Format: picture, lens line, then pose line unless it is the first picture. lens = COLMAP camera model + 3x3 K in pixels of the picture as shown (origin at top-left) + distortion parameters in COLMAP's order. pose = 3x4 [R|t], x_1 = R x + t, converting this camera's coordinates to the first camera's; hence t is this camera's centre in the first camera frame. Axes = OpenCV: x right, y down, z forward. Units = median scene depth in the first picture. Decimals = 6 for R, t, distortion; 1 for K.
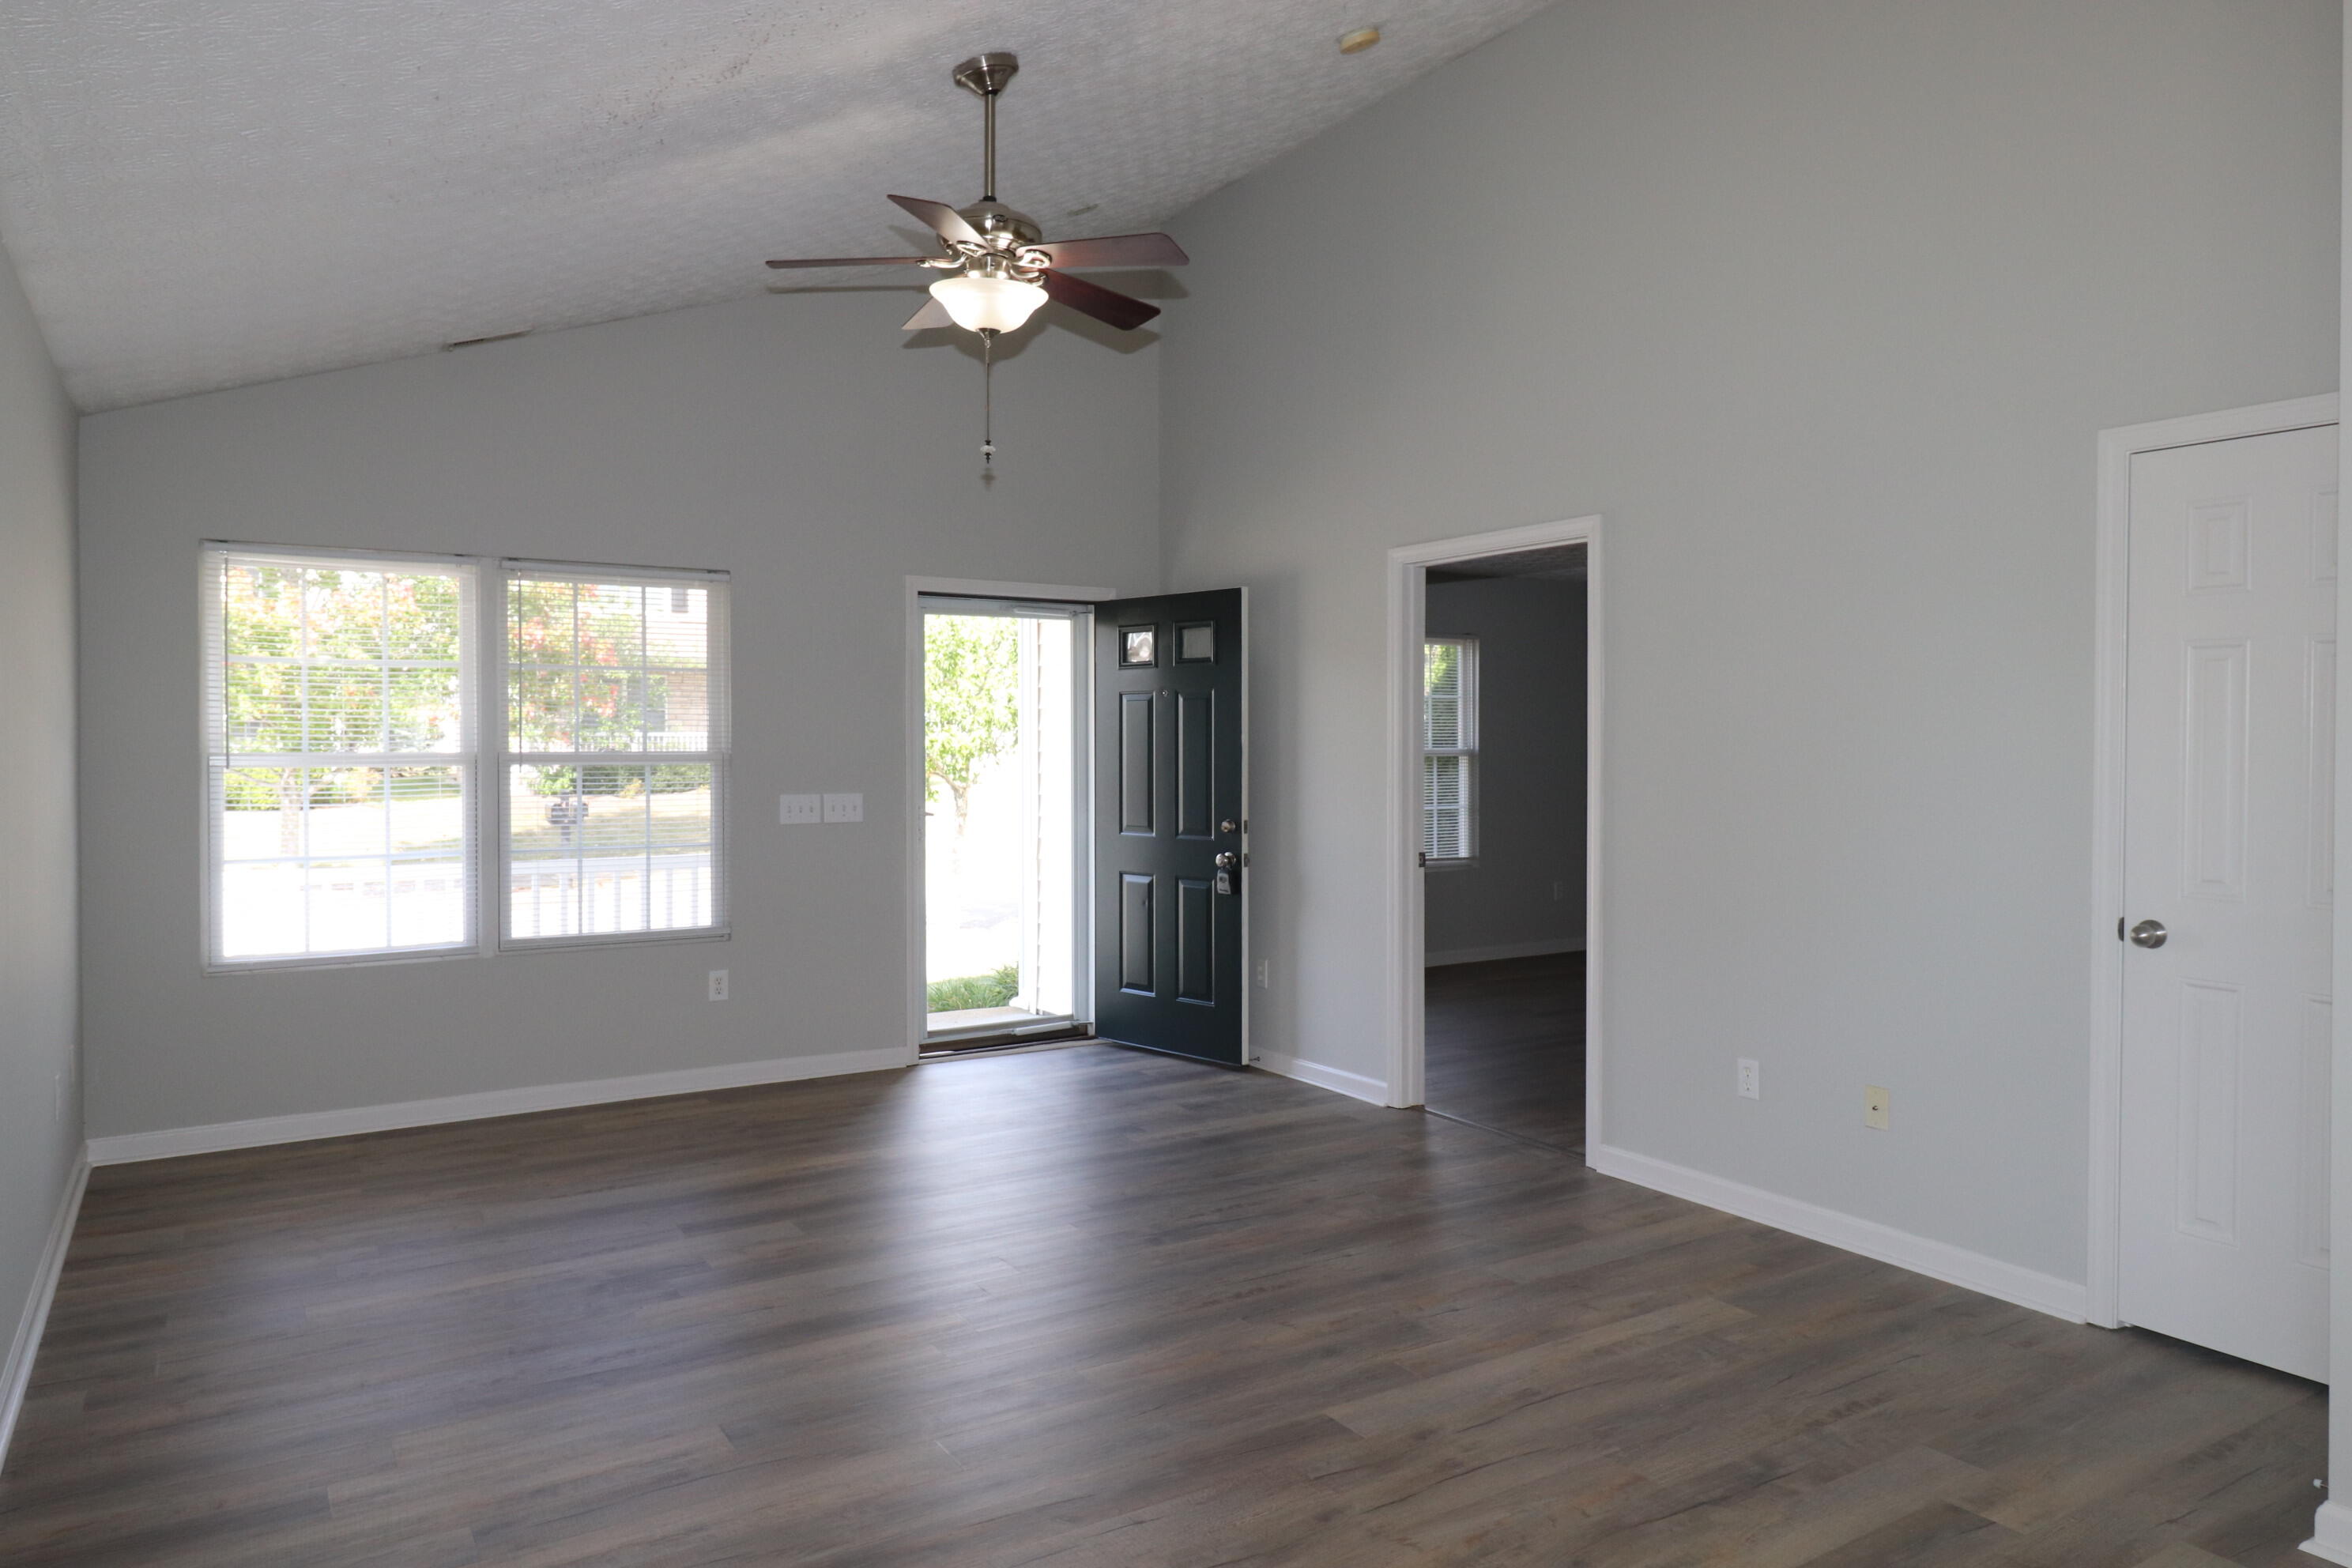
lens RADIAL K [[1528.5, 0, 1169.7], [0, 1528.5, 758.2], [0, 0, 1]] dist [0.004292, 0.000269]
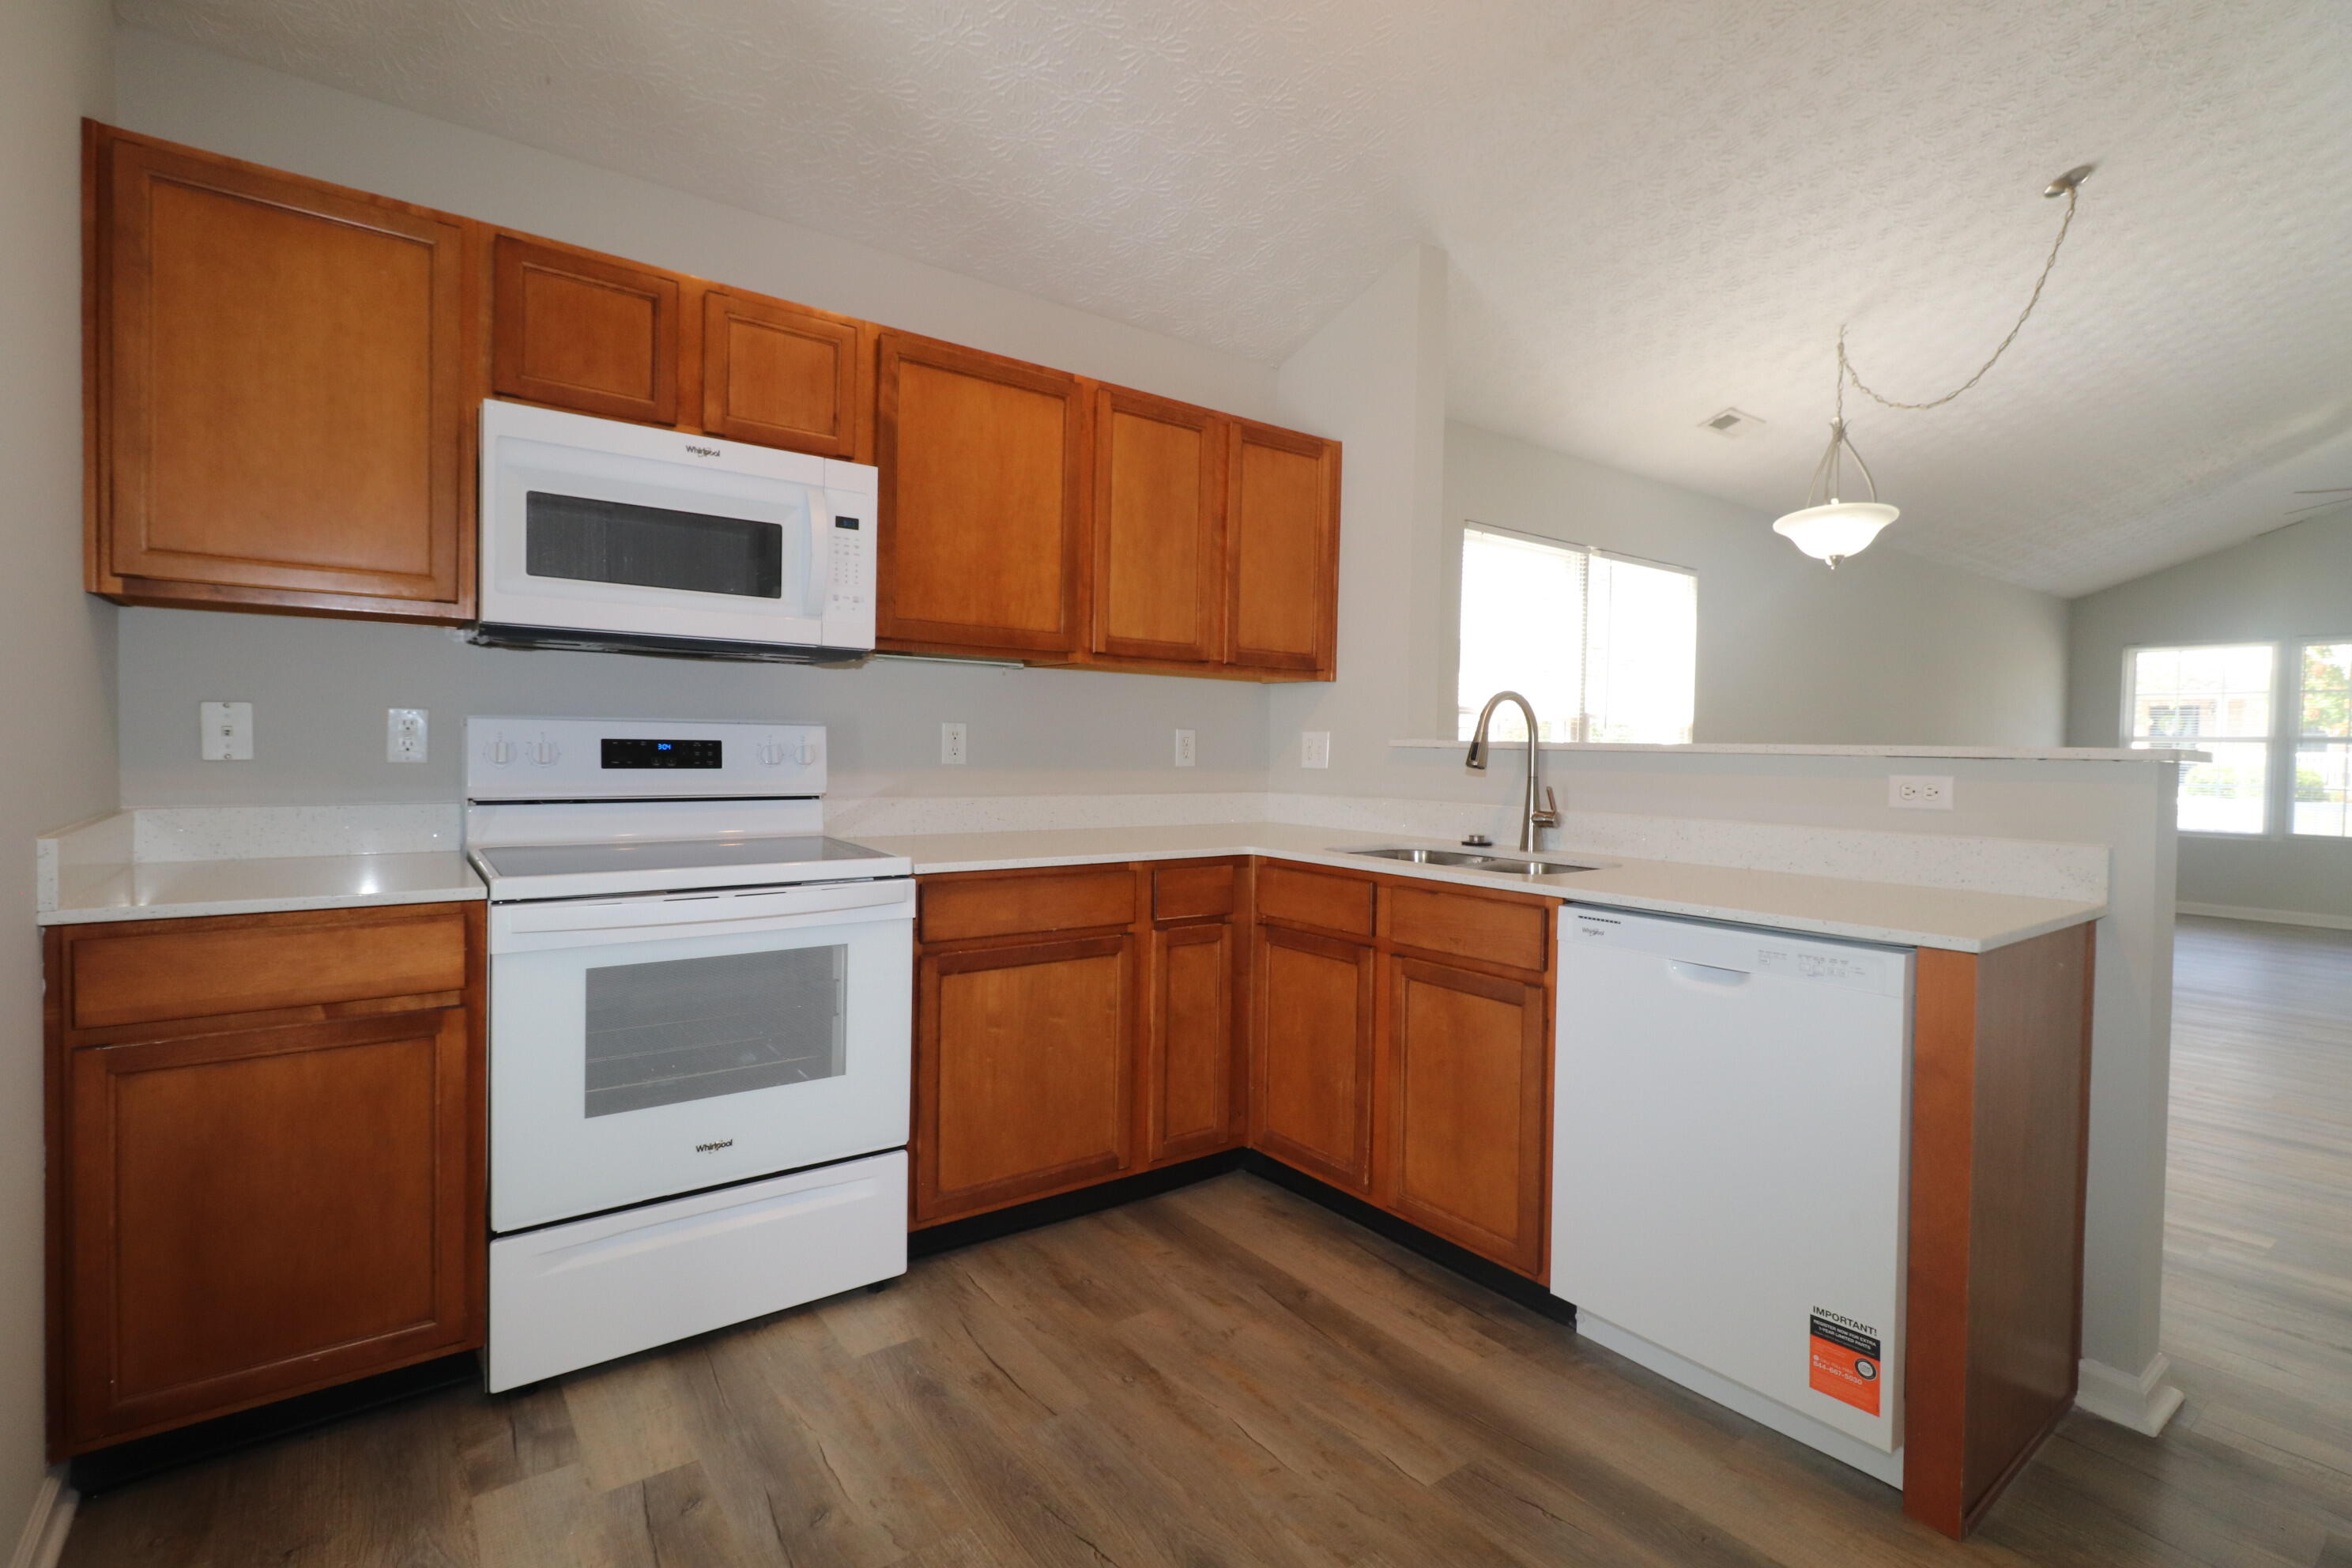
lens RADIAL K [[1094.1, 0, 1175.5], [0, 1094.1, 769.9], [0, 0, 1]] dist [0.006229, -0.000228]
pose [[0.082519, 0.024920, -0.996278, 0.973792], [-0.024751, 0.999430, 0.022948, 0.048239], [0.996282, 0.022765, 0.083089, -0.604142]]
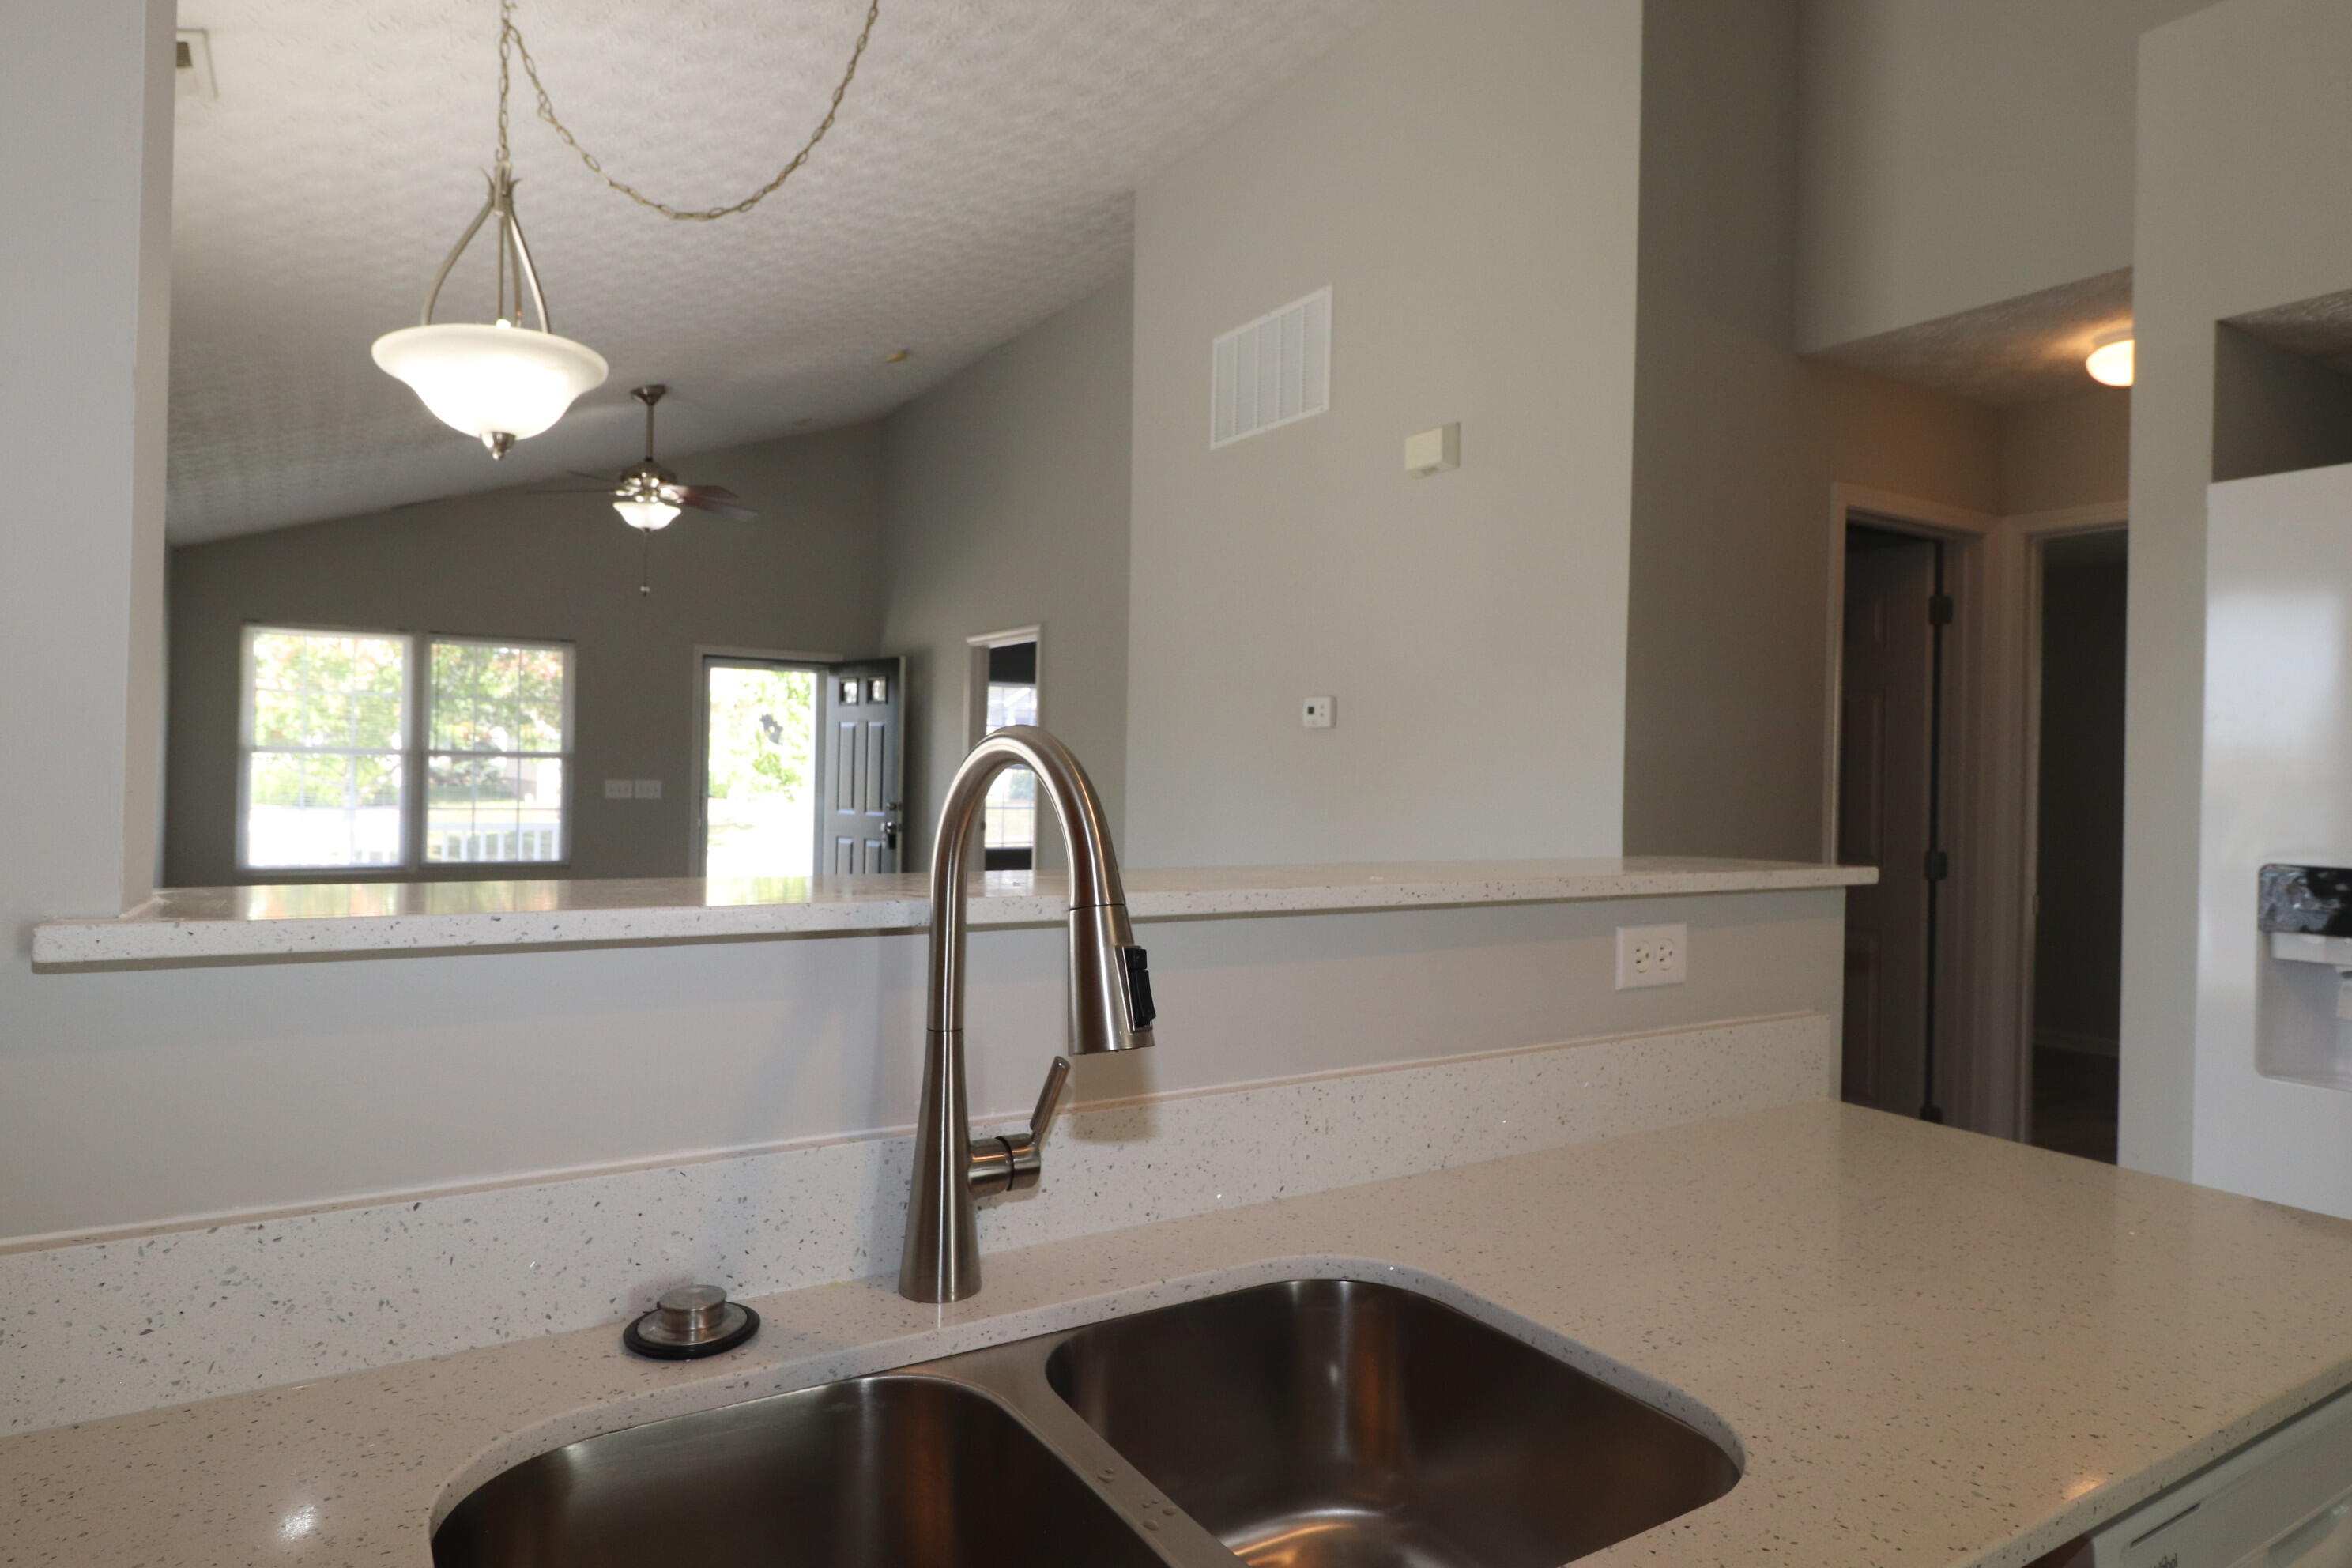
lens RADIAL K [[1371.1, 0, 1176.2], [0, 1371.1, 771.8], [0, 0, 1]] dist [-0.001294, -0.000746]
pose [[0.999802, 0.018800, 0.006510, 0.429045], [-0.018735, 0.999777, -0.009769, 0.023162], [-0.006692, 0.009646, 0.999931, -0.569781]]
